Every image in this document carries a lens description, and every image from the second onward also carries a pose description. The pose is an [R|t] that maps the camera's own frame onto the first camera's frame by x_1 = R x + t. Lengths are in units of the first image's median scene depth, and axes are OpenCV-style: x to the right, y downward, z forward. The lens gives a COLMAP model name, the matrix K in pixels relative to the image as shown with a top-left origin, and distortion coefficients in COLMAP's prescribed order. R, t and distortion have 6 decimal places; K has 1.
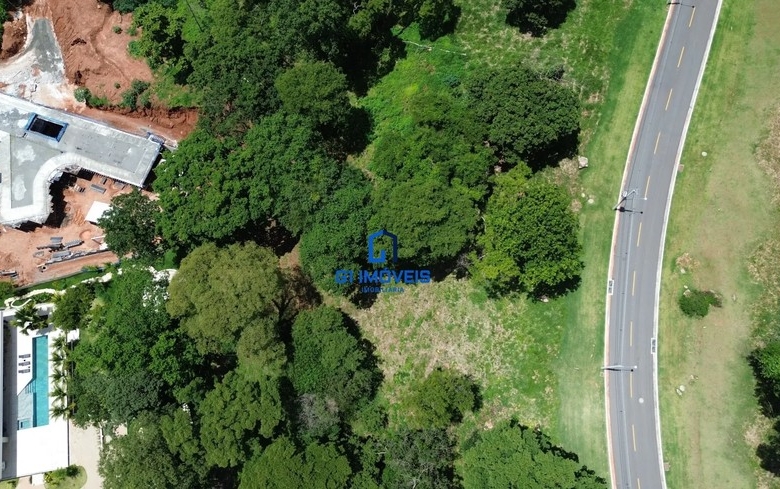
lens RADIAL K [[616.4, 0, 389.3], [0, 616.4, 244.1], [0, 0, 1]] dist [0.071966, -0.081526]
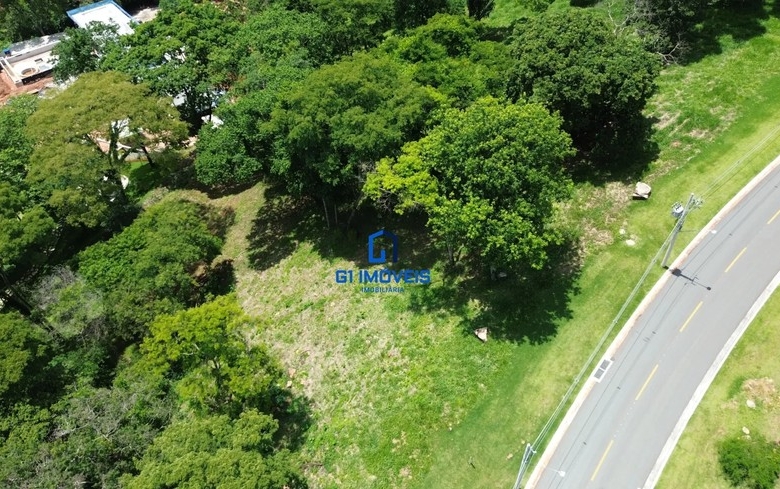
lens RADIAL K [[616.4, 0, 391.3], [0, 616.4, 245.1], [0, 0, 1]] dist [0.071966, -0.081526]
pose [[0.850565, 0.387200, -0.355832, 0.344195], [-0.501316, 0.801380, -0.326300, 0.247566], [0.158813, 0.455923, 0.875735, 0.435214]]
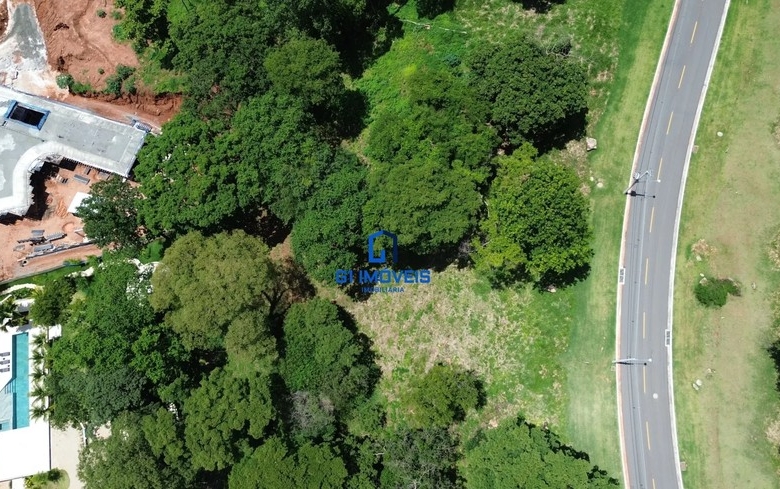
lens RADIAL K [[616.4, 0, 389.1], [0, 616.4, 244.1], [0, 0, 1]] dist [0.071966, -0.081526]
pose [[0.999976, -0.006587, 0.002003, 0.001887], [0.006586, 0.999978, 0.000046, 0.018158], [-0.002003, -0.000032, 0.999998, 0.057510]]
